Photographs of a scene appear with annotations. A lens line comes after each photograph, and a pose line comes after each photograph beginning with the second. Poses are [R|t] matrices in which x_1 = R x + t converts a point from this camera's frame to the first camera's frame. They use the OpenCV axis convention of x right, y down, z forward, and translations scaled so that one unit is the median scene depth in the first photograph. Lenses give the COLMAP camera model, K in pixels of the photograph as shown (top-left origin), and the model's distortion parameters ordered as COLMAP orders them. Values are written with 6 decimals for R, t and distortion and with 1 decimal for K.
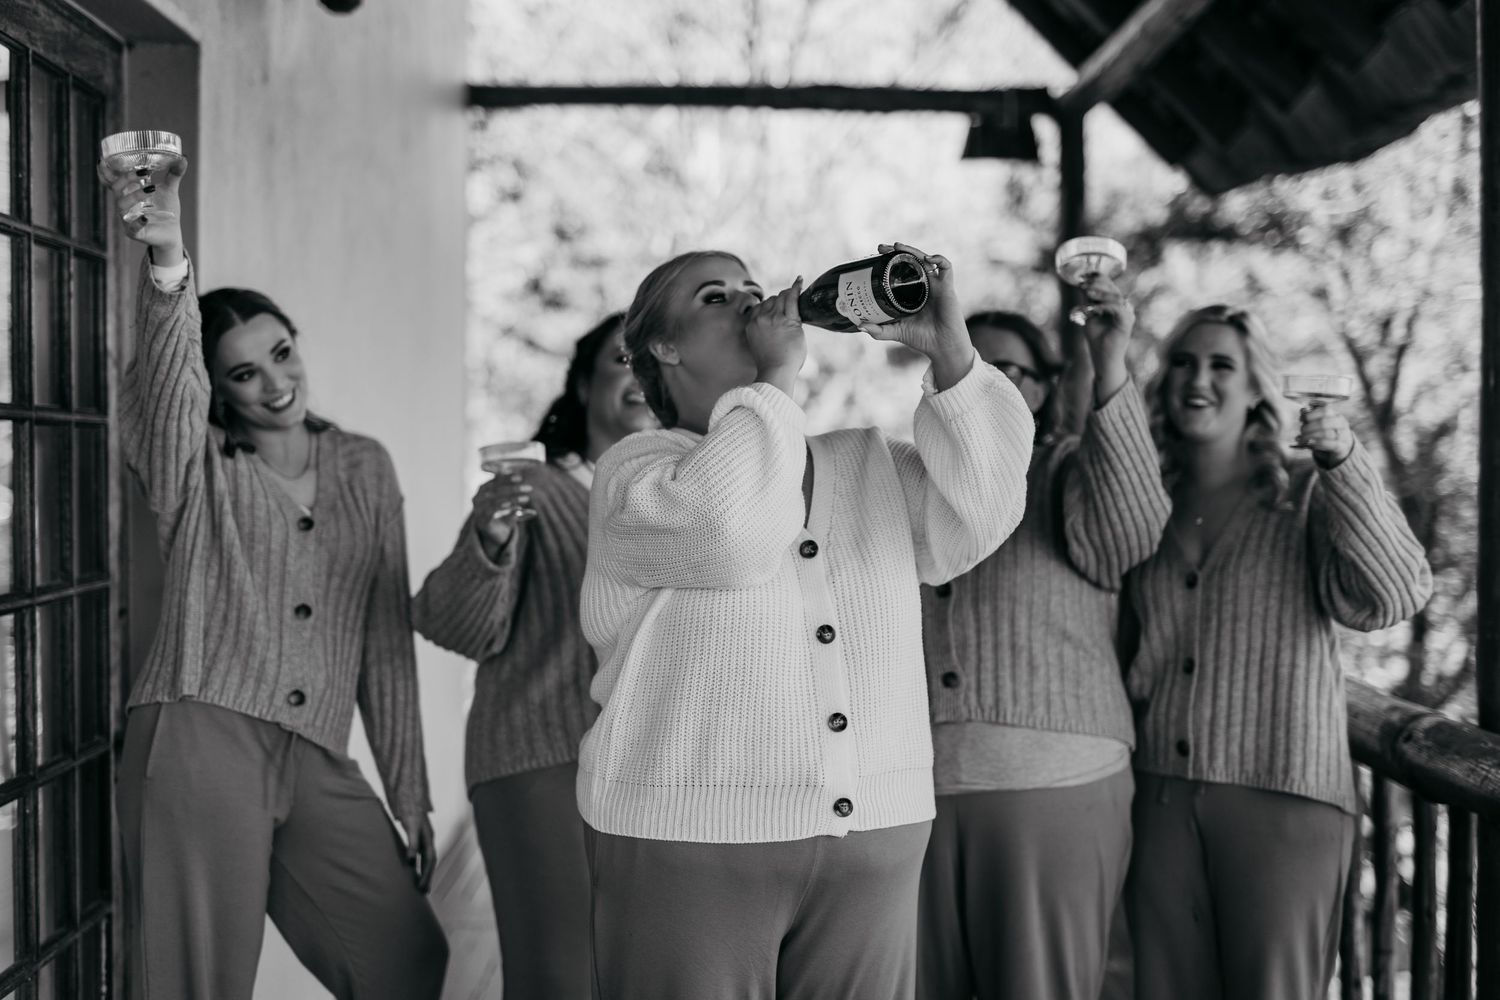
lens RADIAL K [[2164.0, 0, 722.7], [0, 2164.0, 503.8], [0, 0, 1]] dist [0.005925, -0.026323]
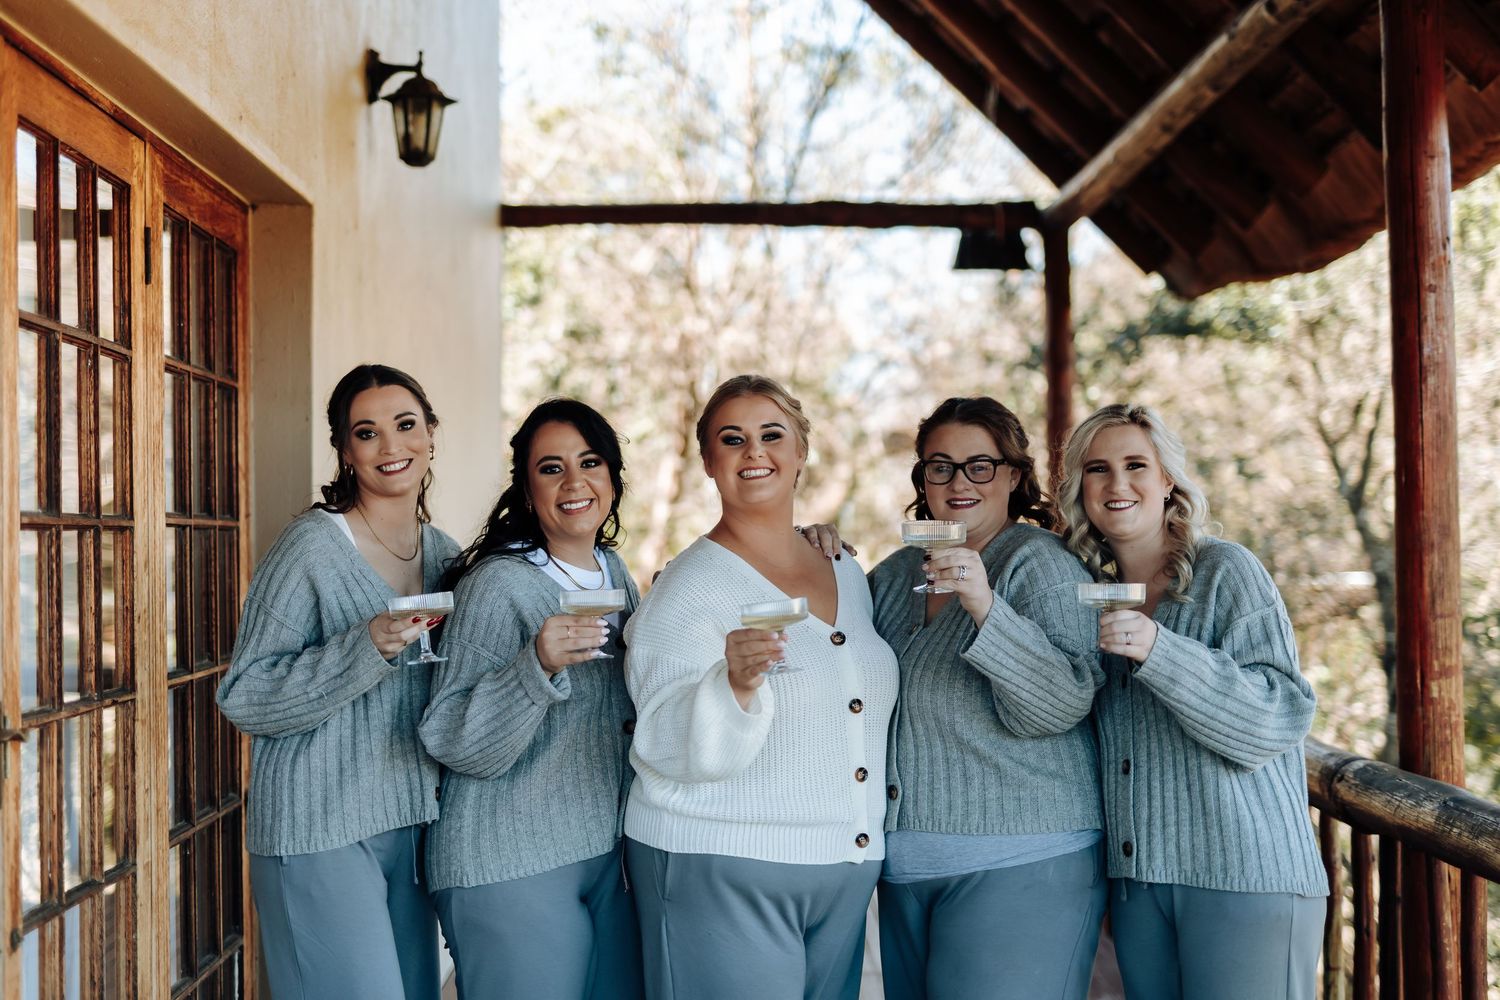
lens RADIAL K [[2172.3, 0, 750.0], [0, 2172.3, 500.0], [0, 0, 1]] dist [-0.003822, 0.006577]
pose [[0.999815, -0.011892, 0.015123, -0.013602], [0.012500, 0.999089, -0.040793, -0.000086], [-0.014624, 0.040975, 0.999053, -0.108967]]
